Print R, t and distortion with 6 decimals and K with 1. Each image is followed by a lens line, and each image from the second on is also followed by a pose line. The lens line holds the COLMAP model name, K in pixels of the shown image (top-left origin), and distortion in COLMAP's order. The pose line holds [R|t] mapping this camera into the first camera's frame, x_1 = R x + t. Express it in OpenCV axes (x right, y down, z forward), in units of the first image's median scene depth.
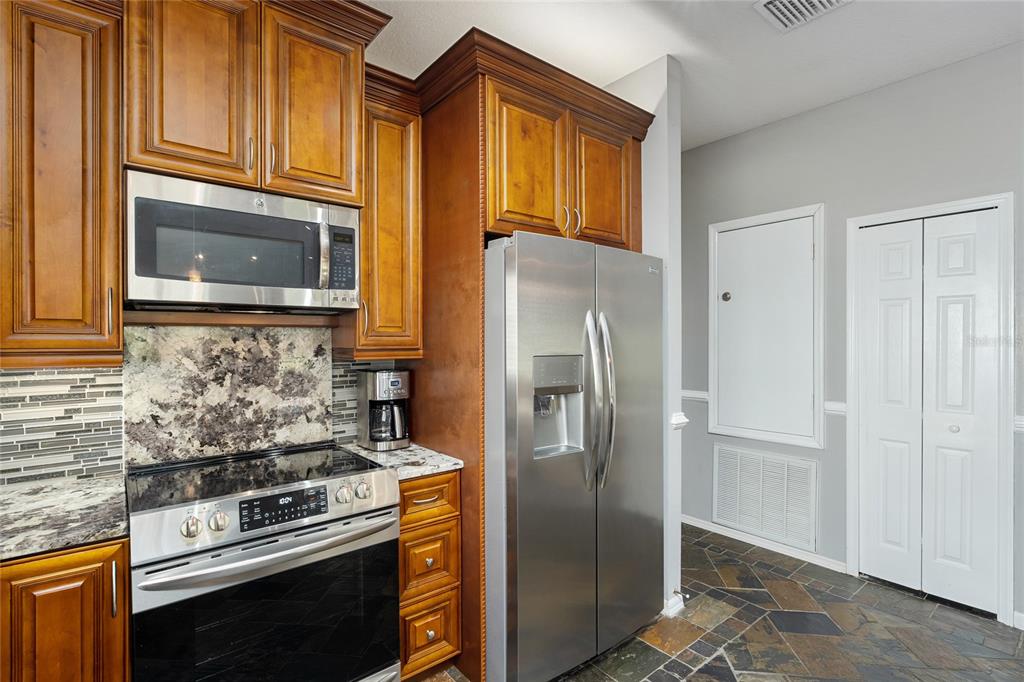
lens RADIAL K [[481.4, 0, 508.7], [0, 481.4, 344.1], [0, 0, 1]] dist [-0.004897, 0.000347]
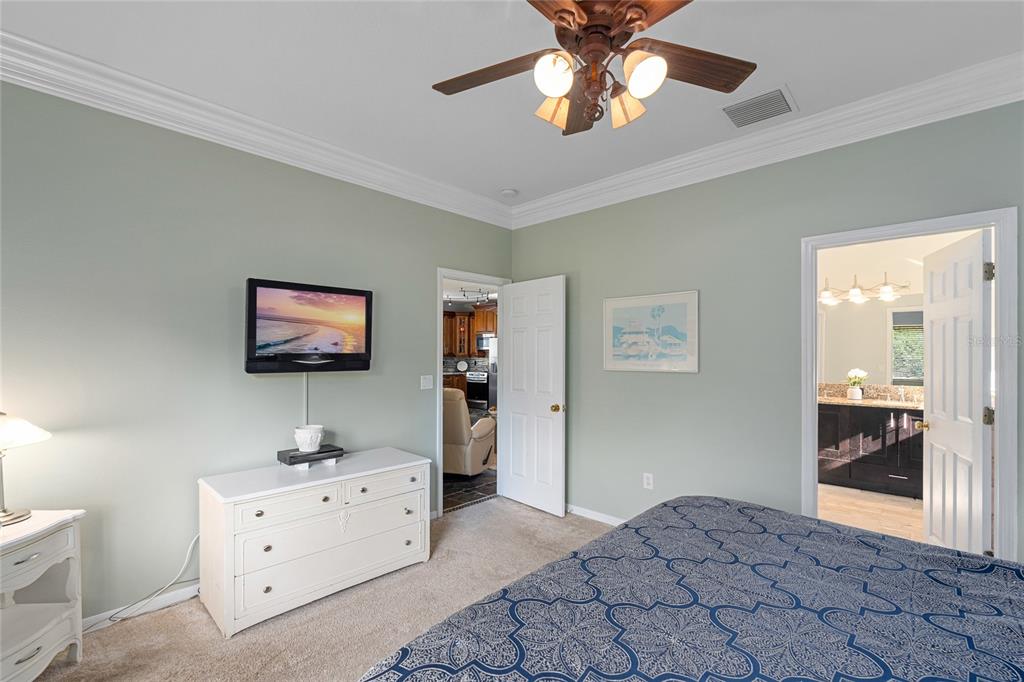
lens RADIAL K [[448.5, 0, 506.3], [0, 448.5, 349.7], [0, 0, 1]] dist [-0.010849, 0.002867]
pose [[0.122492, -0.002783, -0.992466, 5.479392], [-0.003340, 0.999989, -0.003216, -0.051093], [0.992464, 0.003709, 0.122482, 0.428862]]
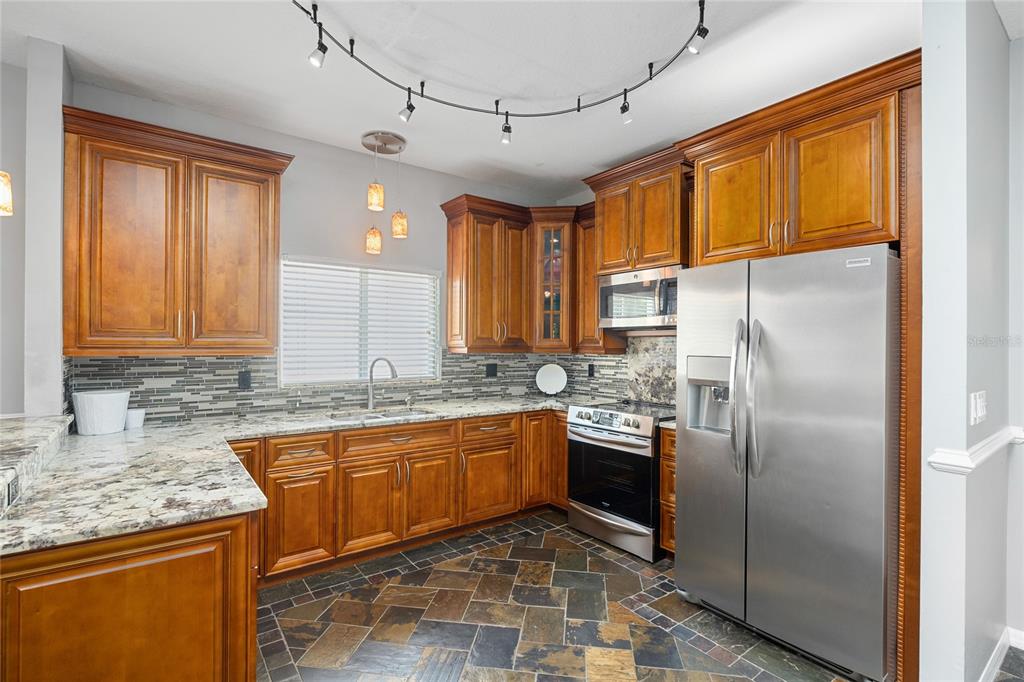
lens RADIAL K [[481.4, 0, 511.4], [0, 481.4, 343.4], [0, 0, 1]] dist [-0.004897, 0.000347]
pose [[-0.043000, 0.003328, -0.999070, 1.363289], [-0.006515, 0.999972, 0.003612, -0.012881], [0.999054, 0.006664, -0.042977, 0.497672]]
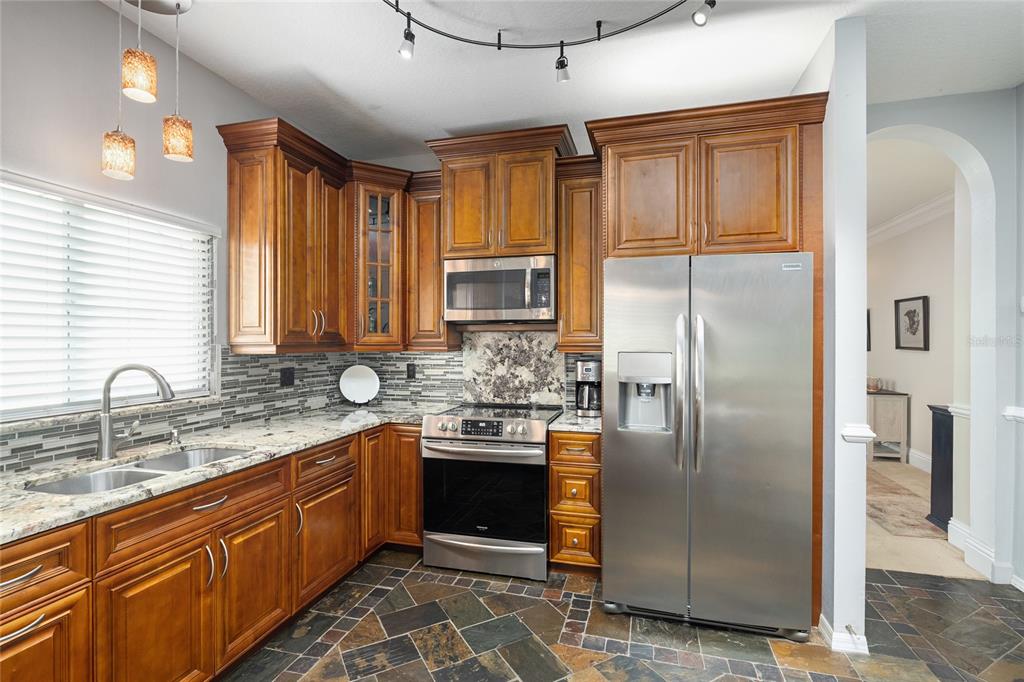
lens RADIAL K [[481.4, 0, 514.0], [0, 481.4, 341.6], [0, 0, 1]] dist [-0.004897, 0.000347]
pose [[0.583164, 0.007045, -0.812324, 0.878594], [-0.004593, 0.999975, 0.005375, -0.009623], [0.812341, 0.000596, 0.583182, -0.004873]]
